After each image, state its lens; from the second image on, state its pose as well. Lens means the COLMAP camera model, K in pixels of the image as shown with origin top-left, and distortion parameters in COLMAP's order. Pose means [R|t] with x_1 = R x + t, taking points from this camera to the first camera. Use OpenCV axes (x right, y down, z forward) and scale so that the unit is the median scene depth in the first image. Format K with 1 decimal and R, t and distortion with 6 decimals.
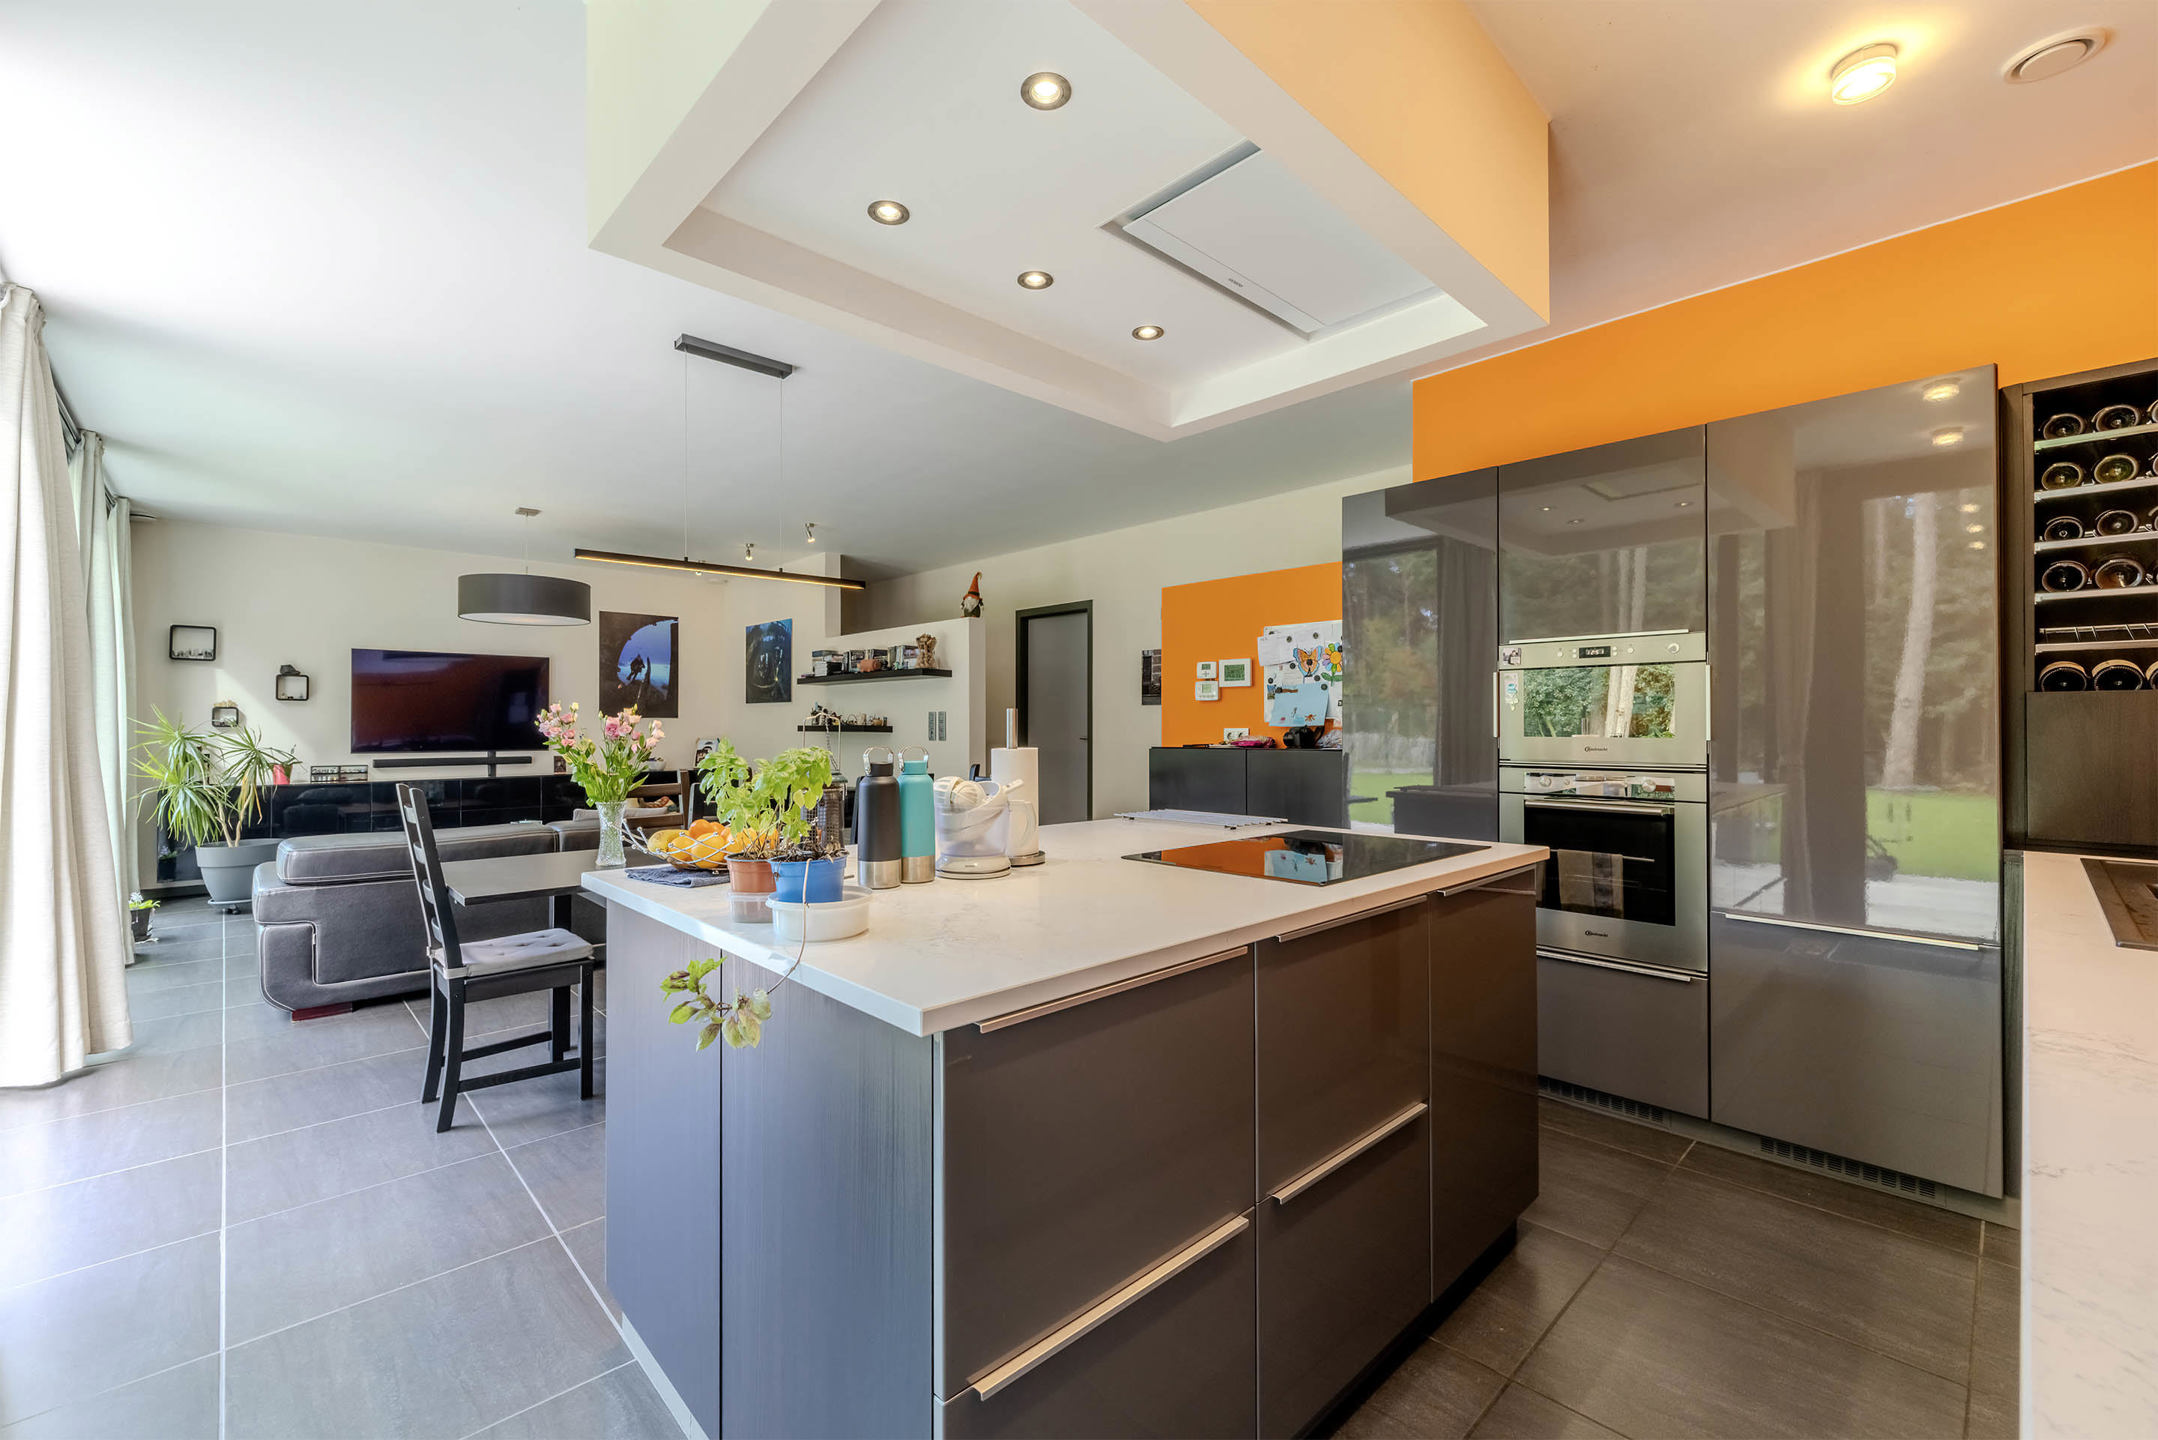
lens RADIAL K [[901.7, 0, 1079.0], [0, 901.7, 720.0], [0, 0, 1]] dist [0.000393, -0.000037]
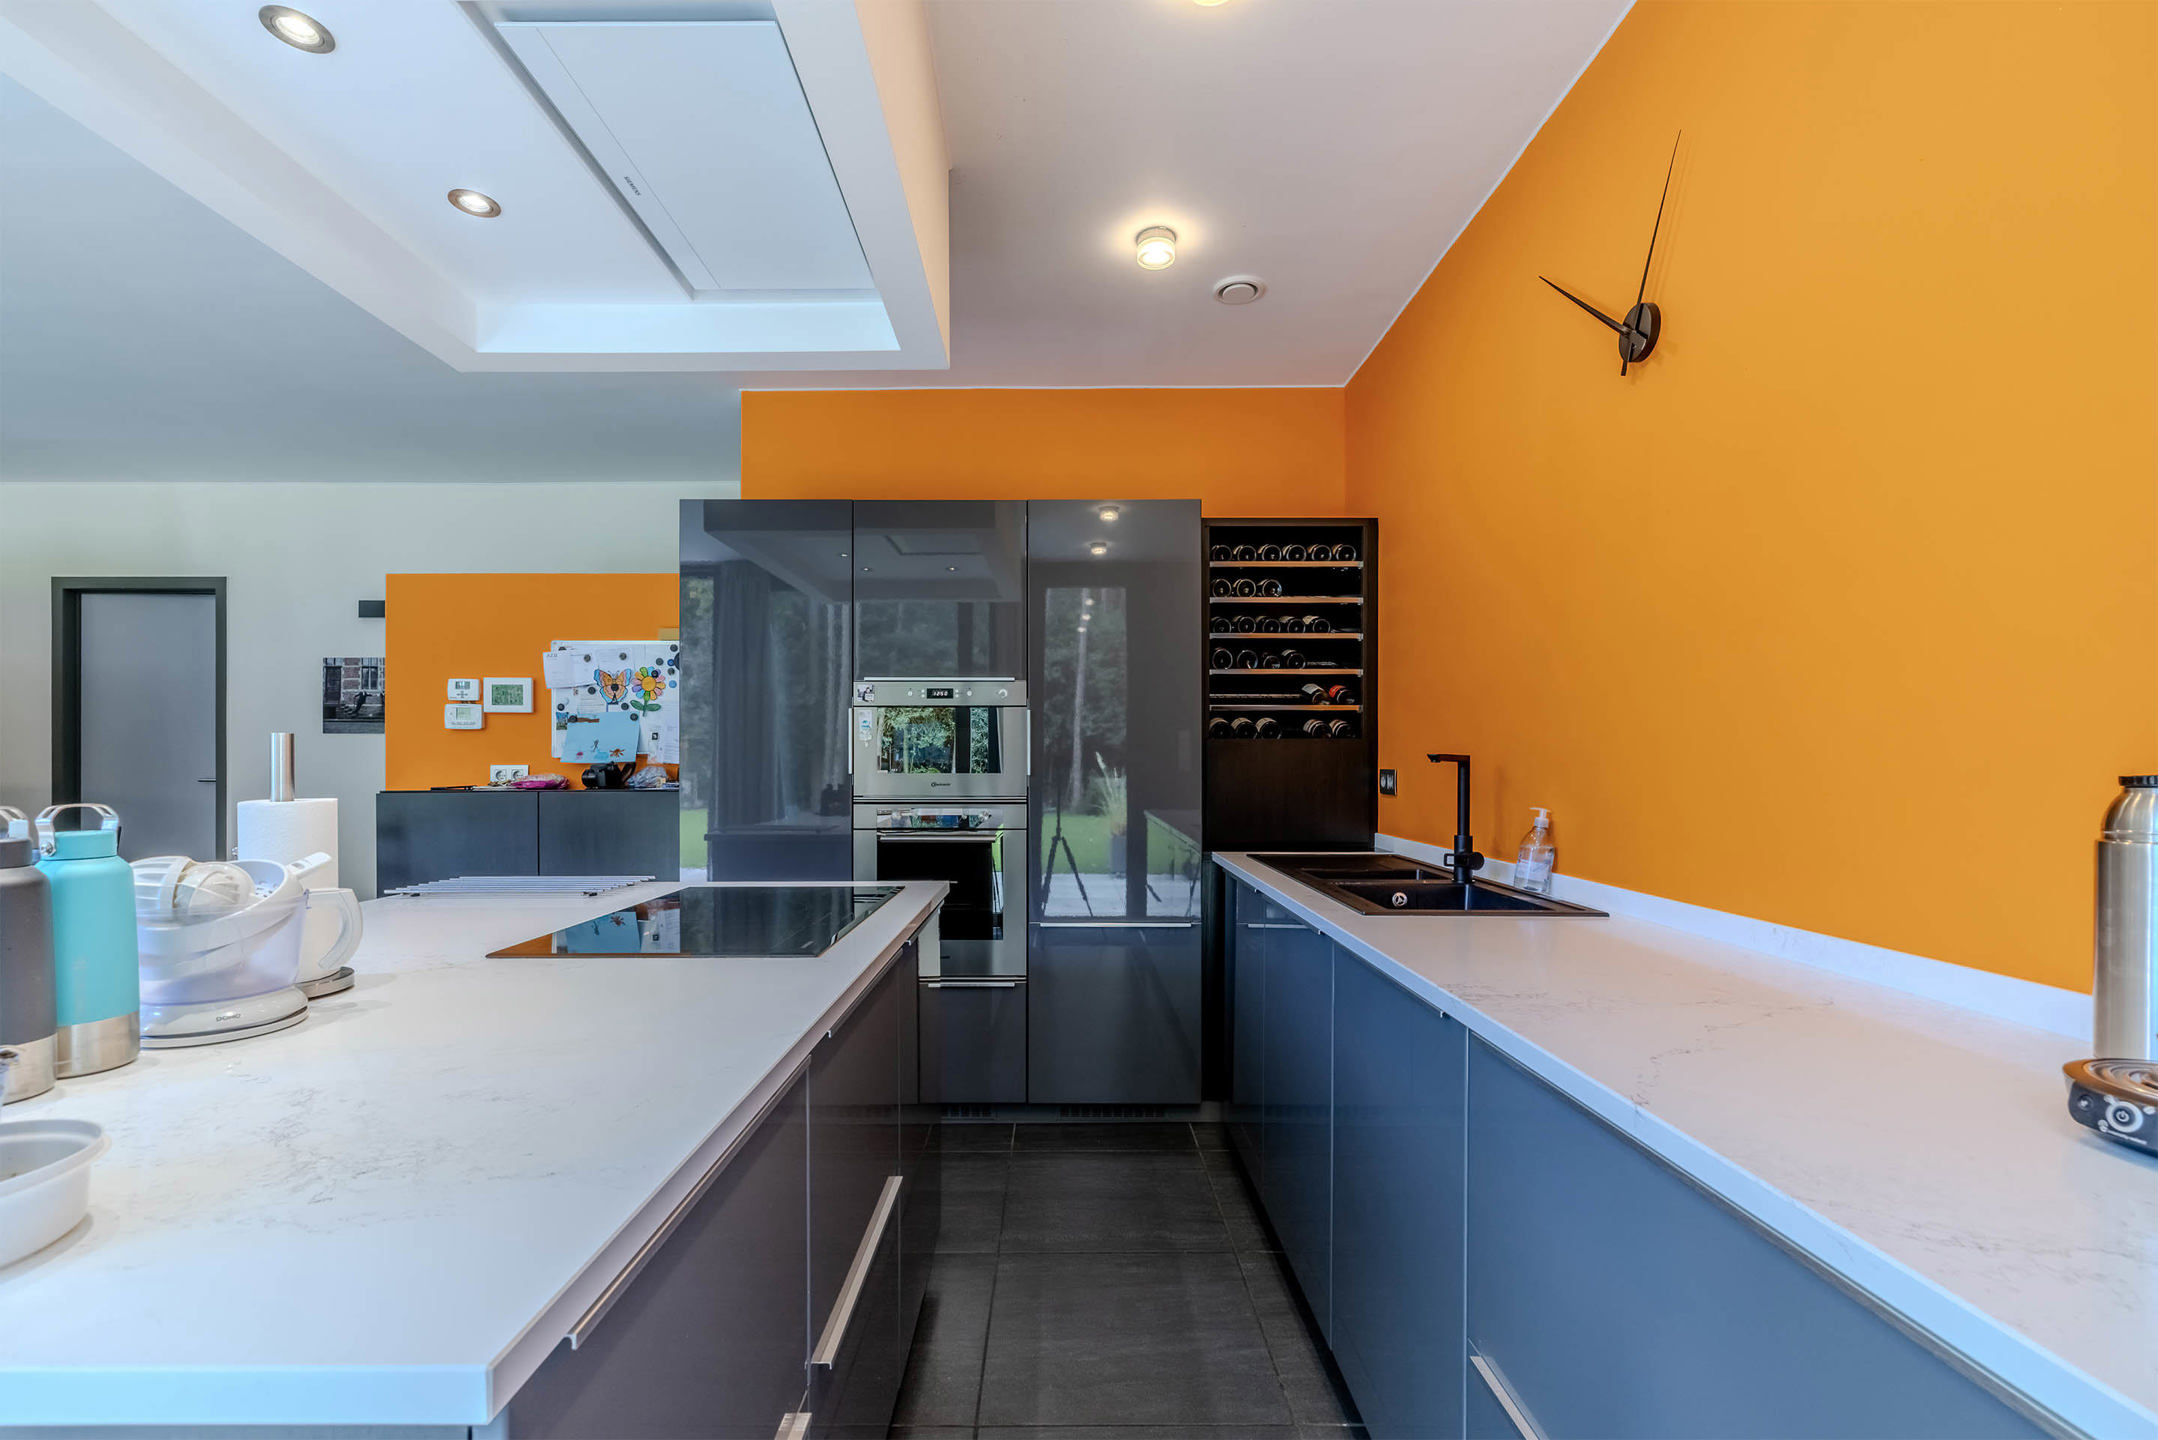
lens RADIAL K [[908.4, 0, 1069.3], [0, 908.4, 763.5], [0, 0, 1]] dist [-0.000711, 0.000100]
pose [[0.688364, -0.000573, 0.725365, -0.075793], [-0.005155, 0.999971, 0.005682, 0.000633], [-0.725347, -0.007651, 0.688341, 0.111127]]
